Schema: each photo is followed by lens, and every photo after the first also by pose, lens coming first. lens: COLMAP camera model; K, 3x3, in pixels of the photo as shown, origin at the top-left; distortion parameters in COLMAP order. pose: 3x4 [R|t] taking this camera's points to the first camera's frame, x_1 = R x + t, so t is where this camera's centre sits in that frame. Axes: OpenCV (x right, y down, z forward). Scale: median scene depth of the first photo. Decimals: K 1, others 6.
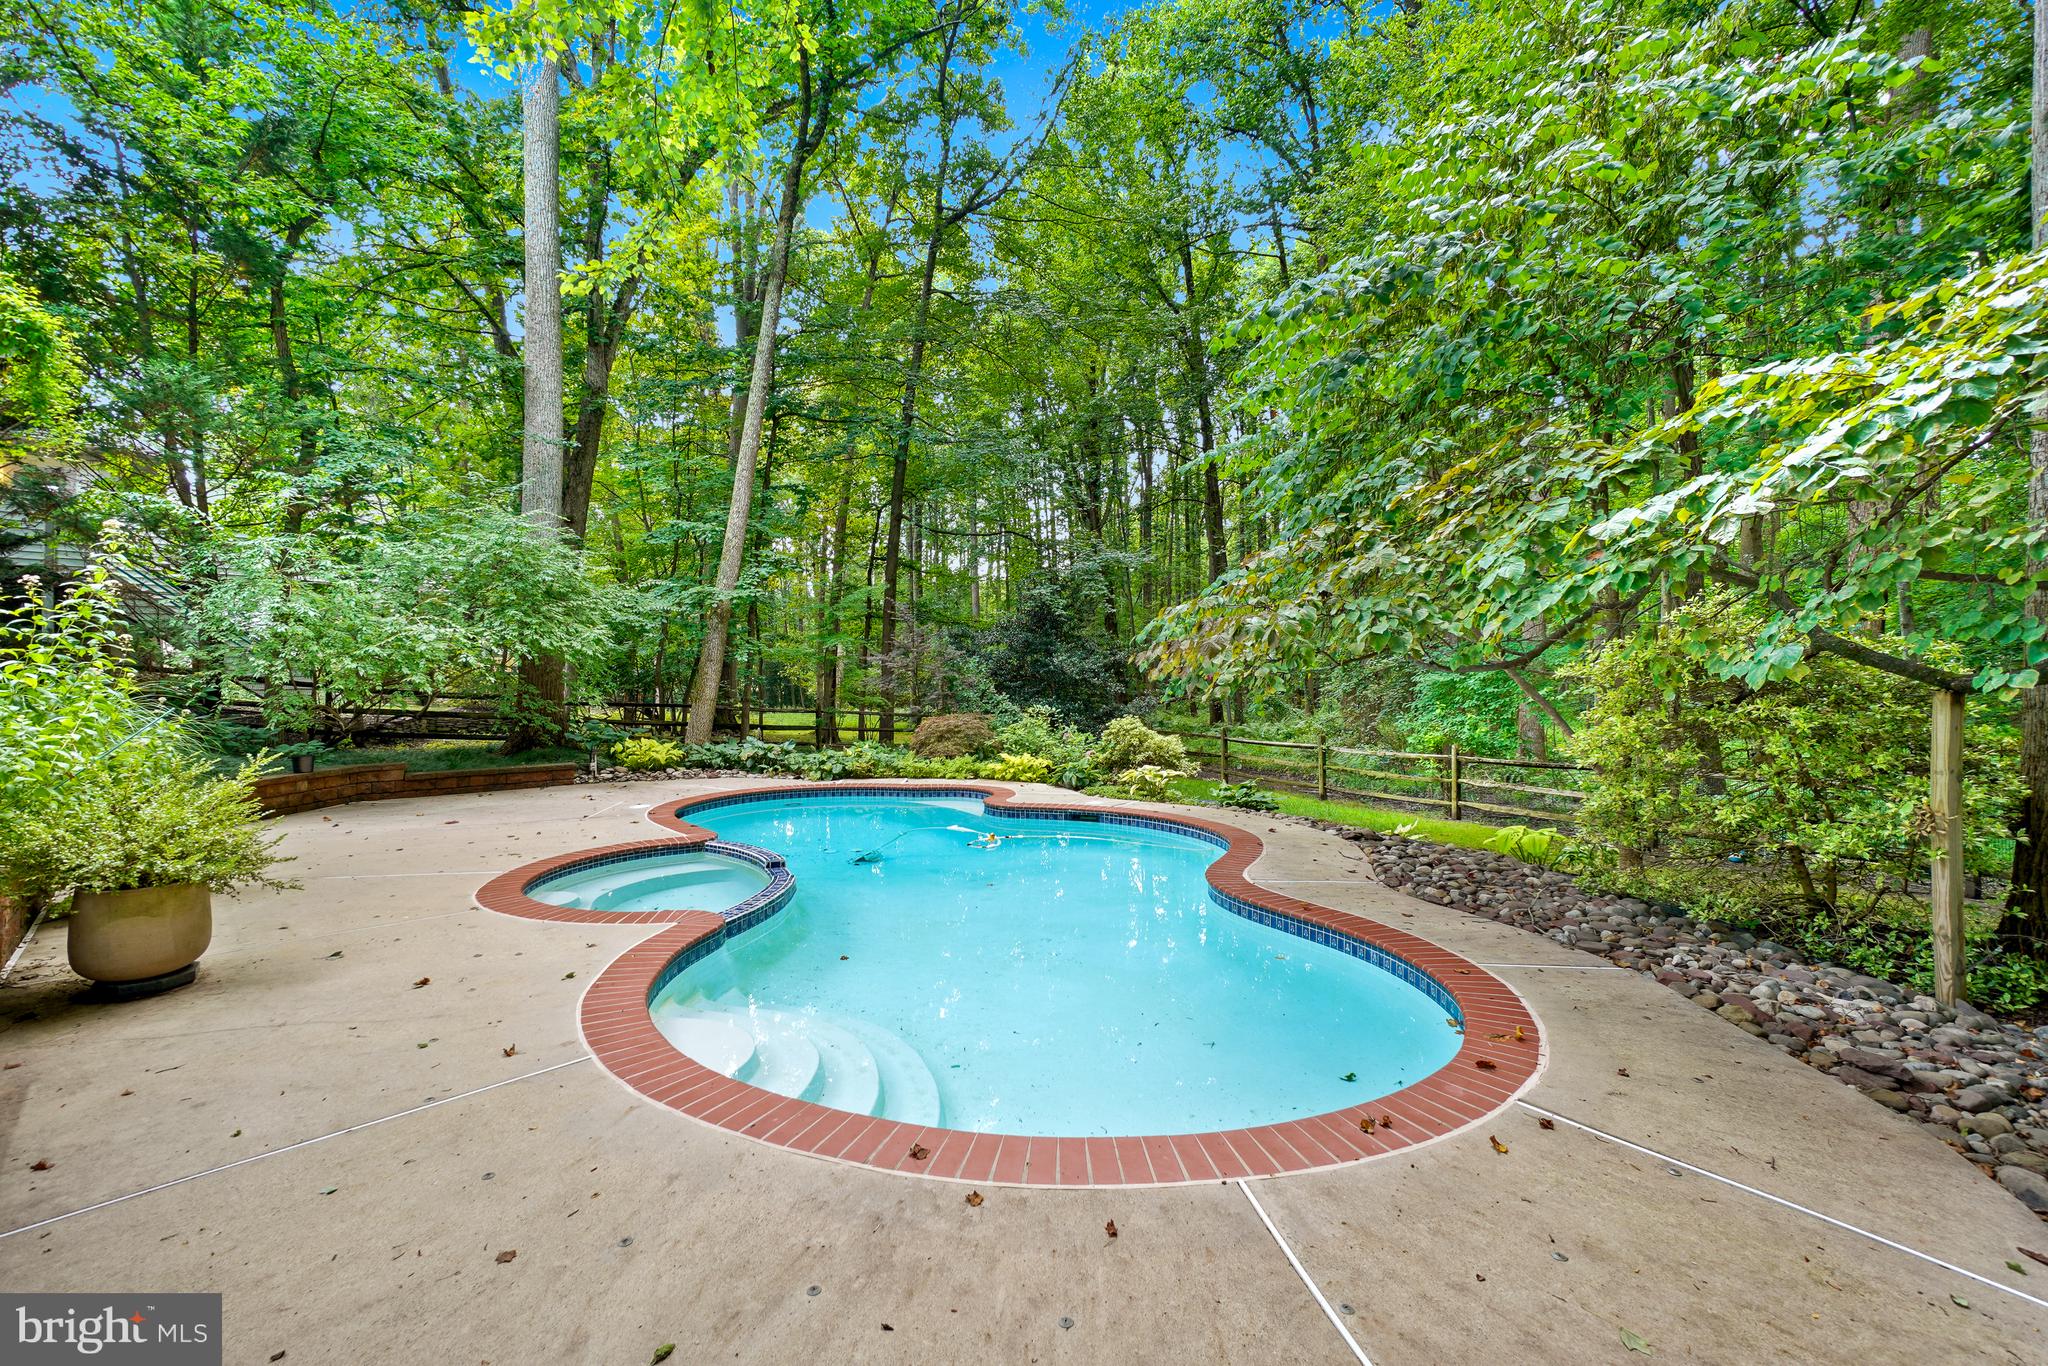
lens RADIAL K [[884.4, 0, 1021.1], [0, 884.4, 697.1], [0, 0, 1]] dist [0.000592, 0.000495]
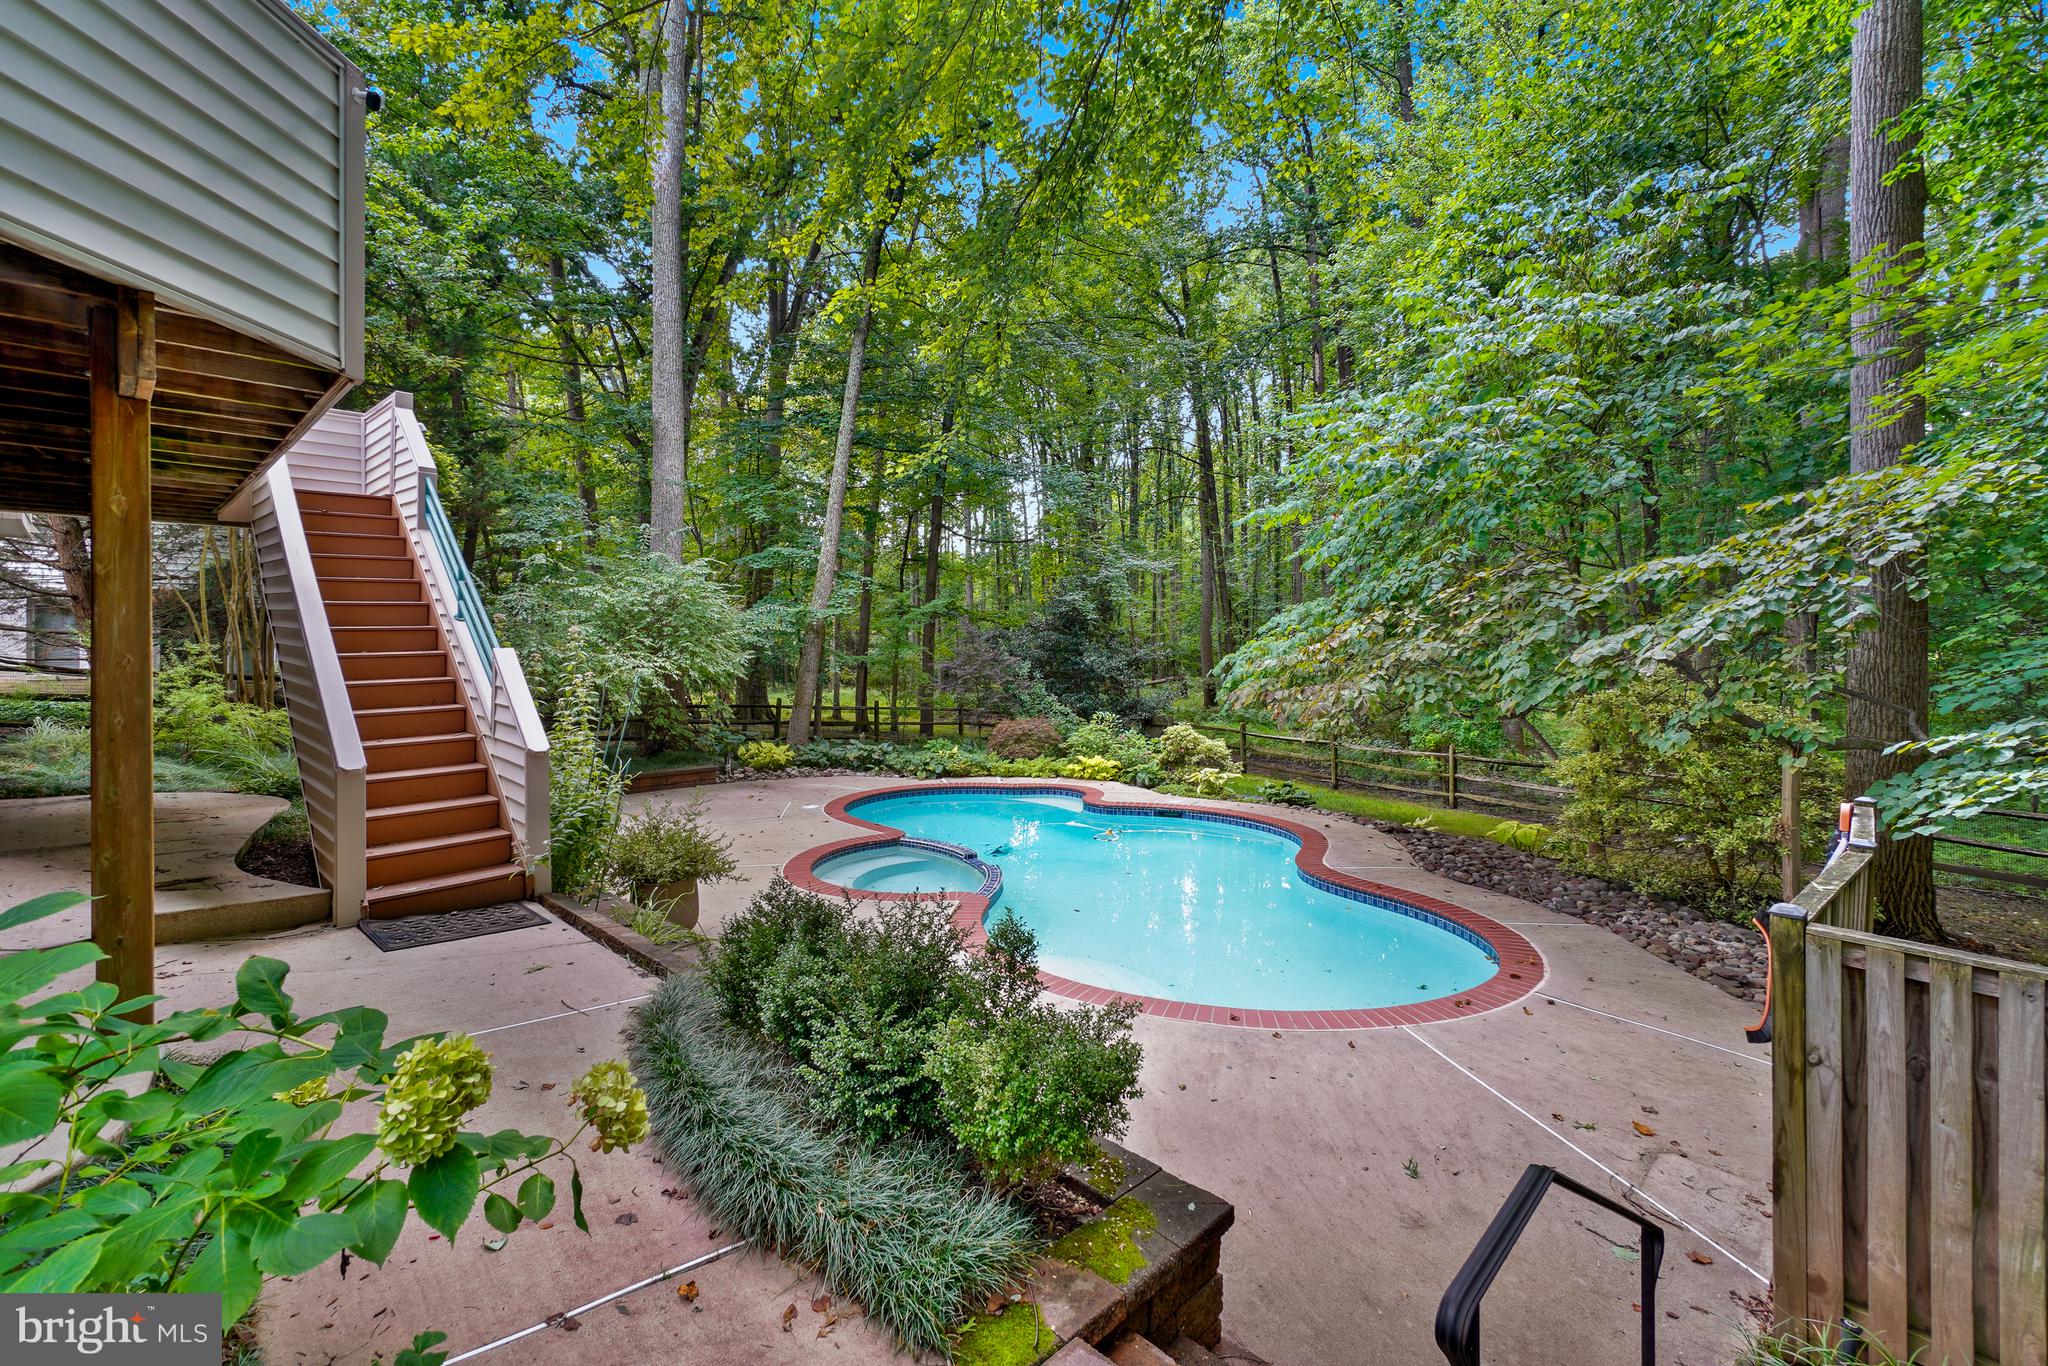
lens RADIAL K [[884.4, 0, 1026.2], [0, 884.4, 671.2], [0, 0, 1]] dist [0.000592, 0.000495]
pose [[0.999593, -0.000354, 0.028536, -0.258194], [0.000390, 0.999999, -0.001252, -0.099685], [-0.028536, 0.001262, 0.999592, -0.381466]]
